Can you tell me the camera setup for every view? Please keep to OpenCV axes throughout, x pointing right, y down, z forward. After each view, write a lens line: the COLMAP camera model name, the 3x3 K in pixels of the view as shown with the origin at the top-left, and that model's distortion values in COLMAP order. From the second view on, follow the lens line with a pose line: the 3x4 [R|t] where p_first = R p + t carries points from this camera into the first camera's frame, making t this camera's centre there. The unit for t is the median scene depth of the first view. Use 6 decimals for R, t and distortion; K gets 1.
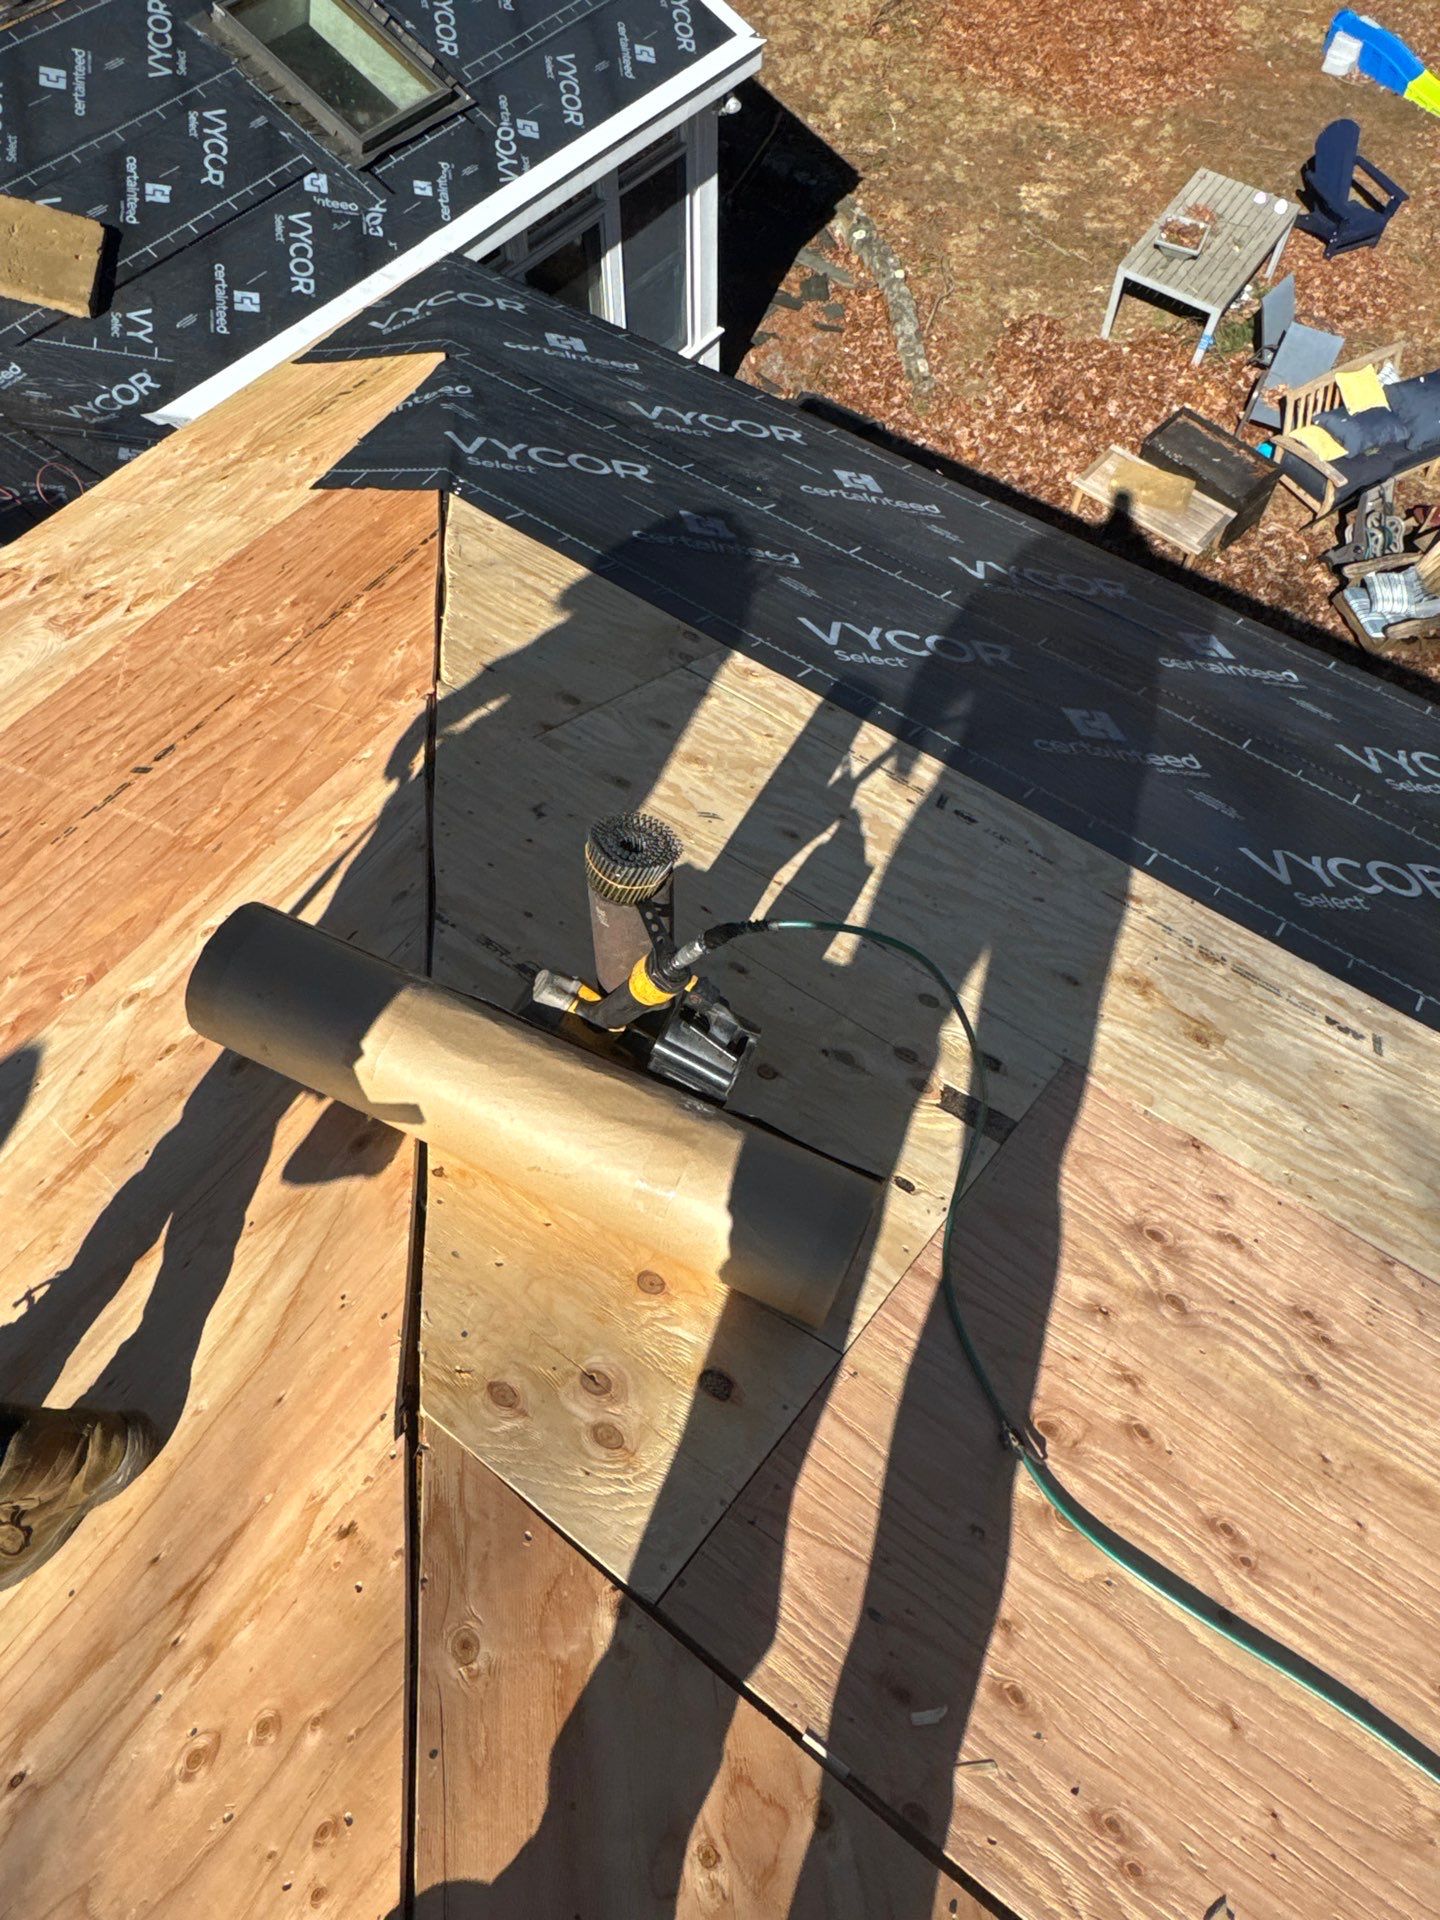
lens RADIAL K [[1363.3, 0, 720.5], [0, 1363.3, 965.3], [0, 0, 1]] dist [-0.004946, 0.005092]
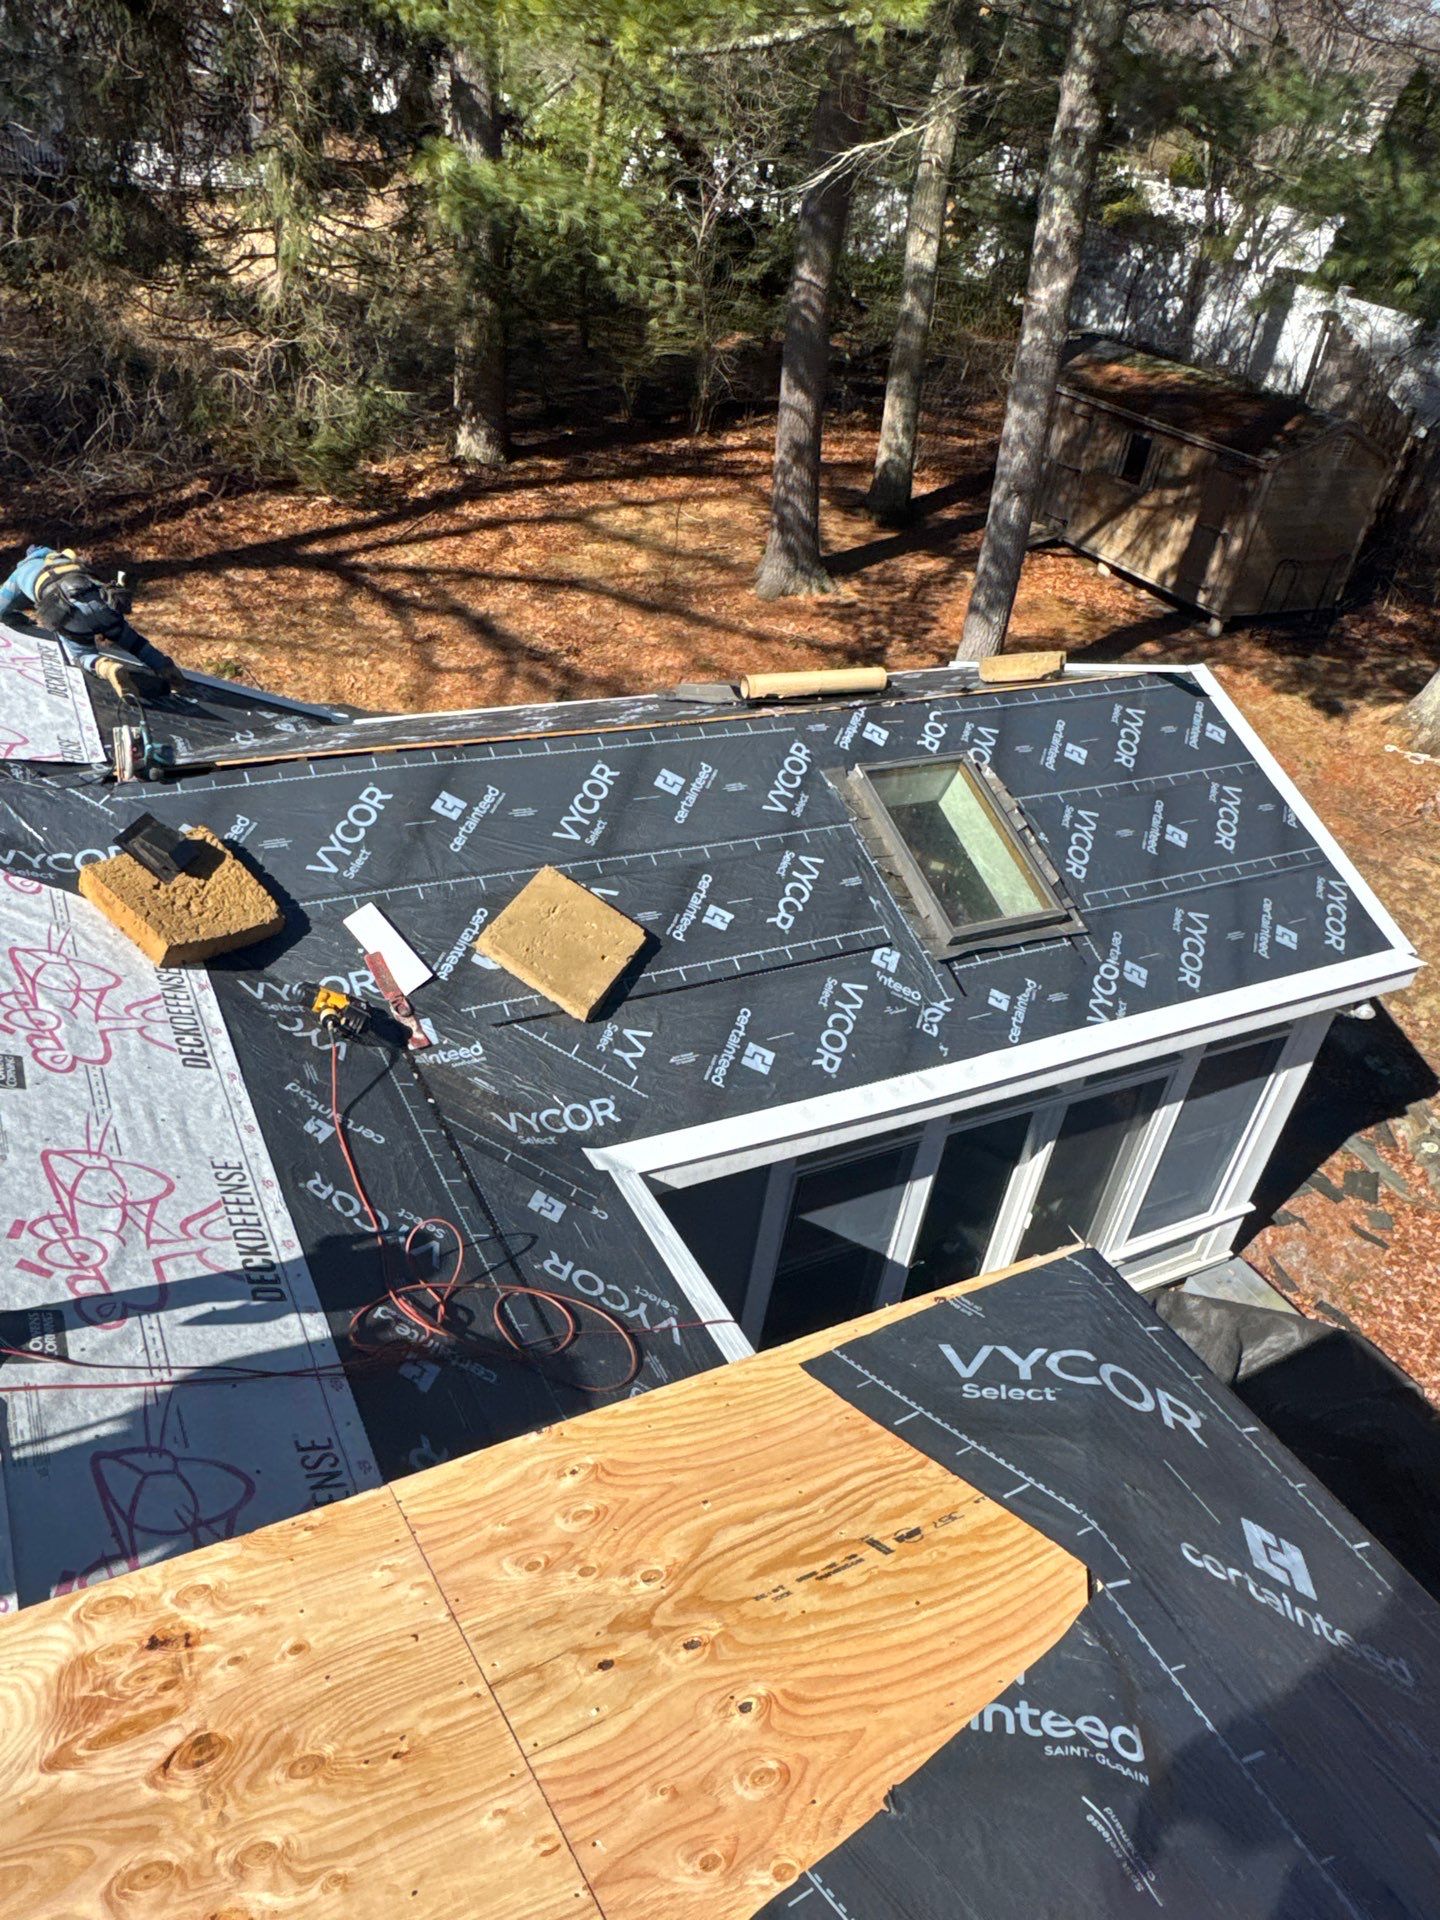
lens RADIAL K [[1363.3, 0, 720.5], [0, 1363.3, 965.3], [0, 0, 1]] dist [-0.004946, 0.005092]
pose [[0.896966, 0.328475, -0.295900, -0.132958], [-0.424168, 0.828091, -0.366534, -0.207568], [0.124635, 0.454279, 0.882098, 0.222264]]
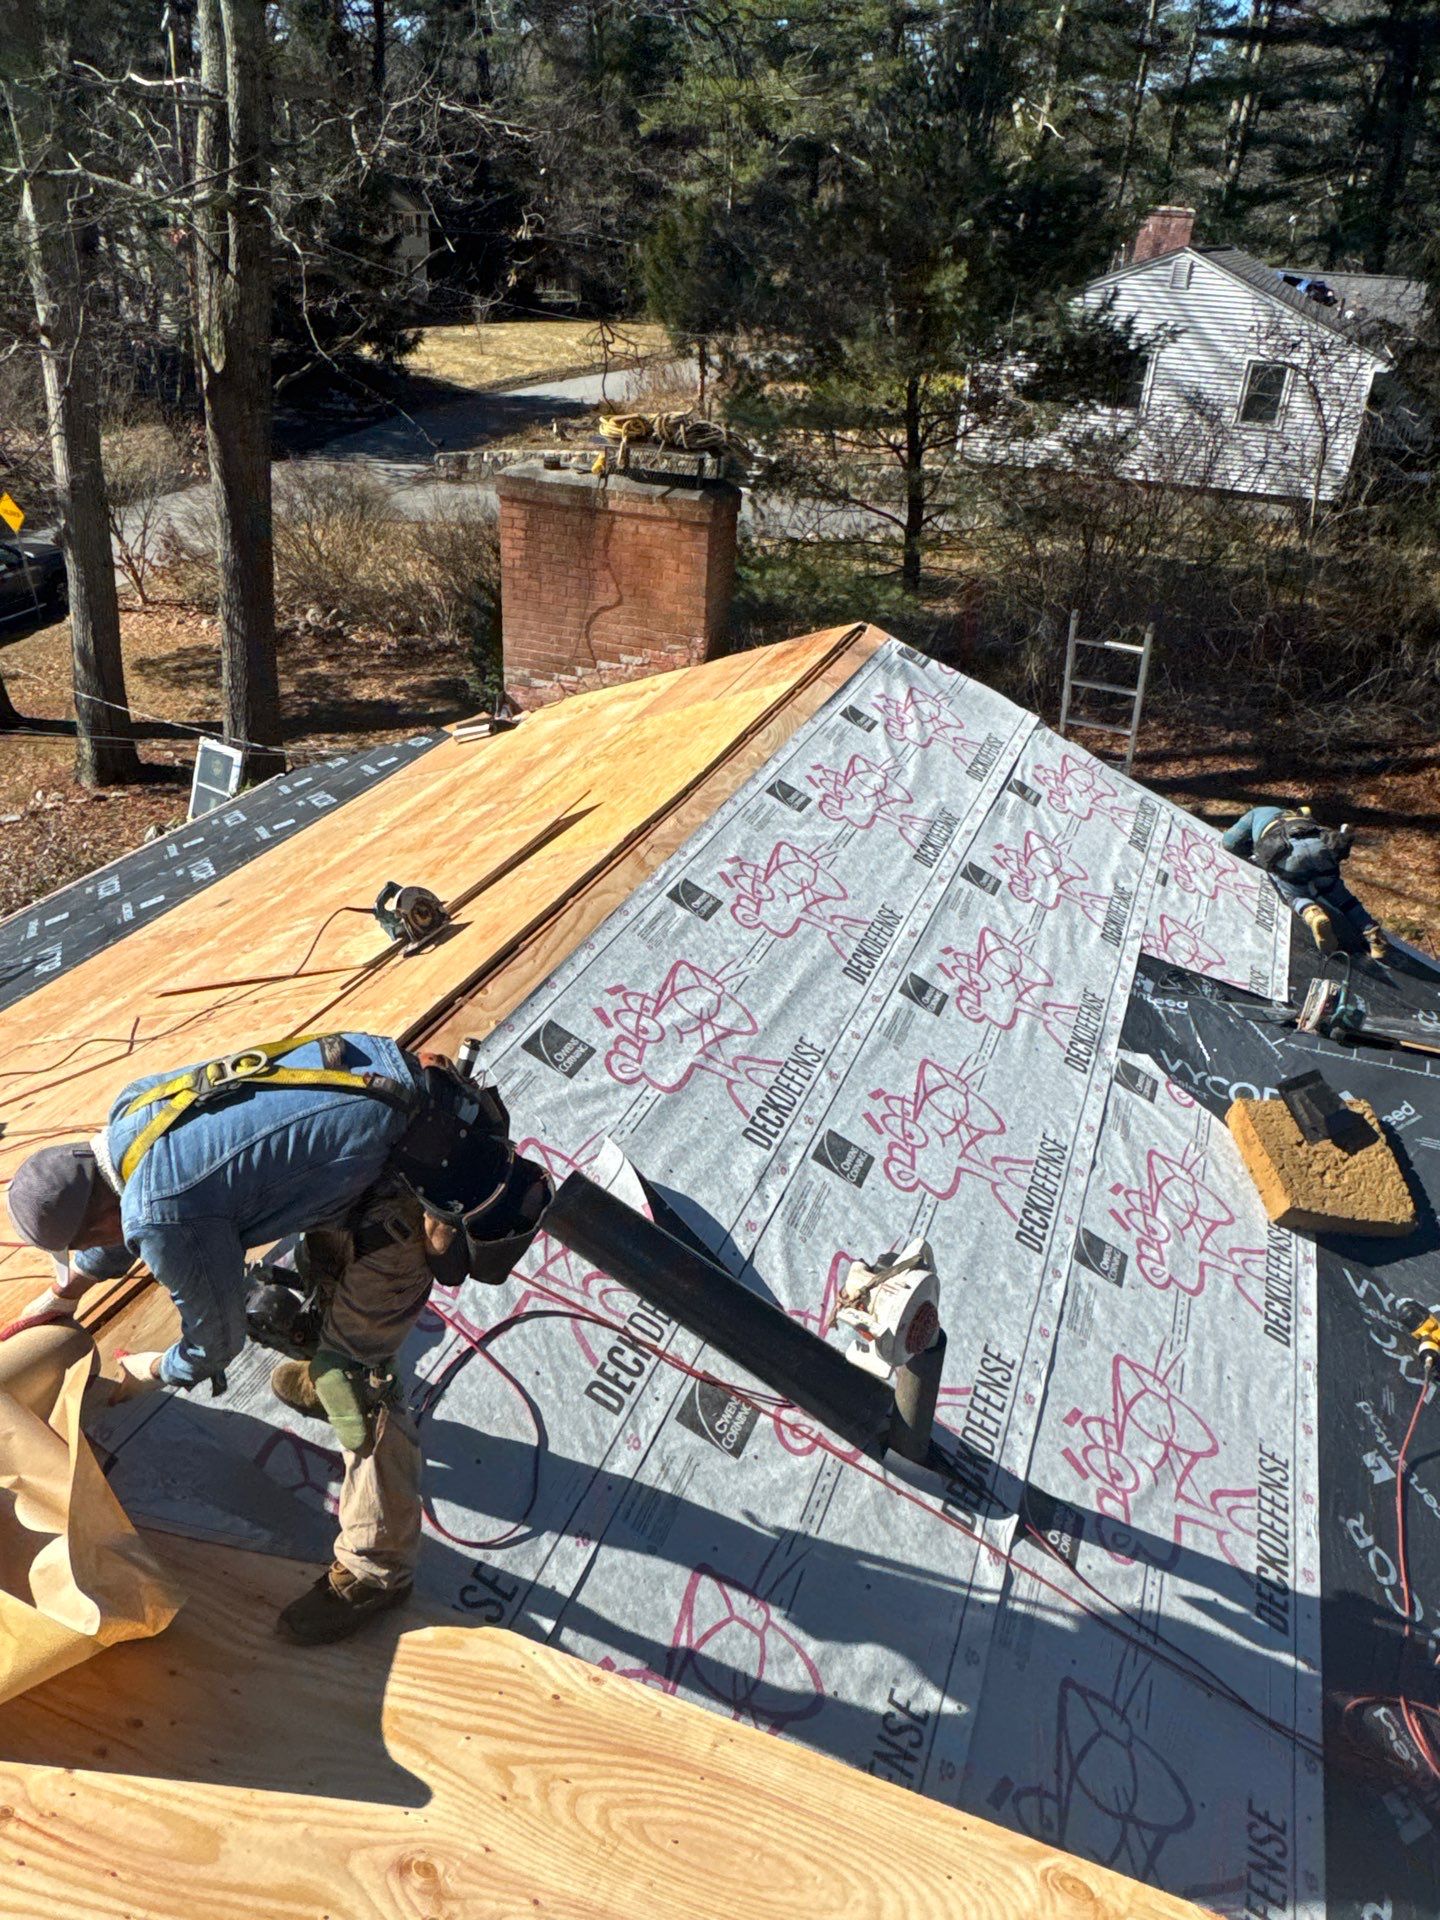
lens RADIAL K [[1363.3, 0, 720.5], [0, 1363.3, 965.3], [0, 0, 1]] dist [-0.004946, 0.005092]
pose [[0.281517, 0.476675, -0.832784, -0.167325], [-0.839358, 0.542908, 0.027014, -0.195545], [0.465002, 0.691399, 0.552939, 0.204241]]
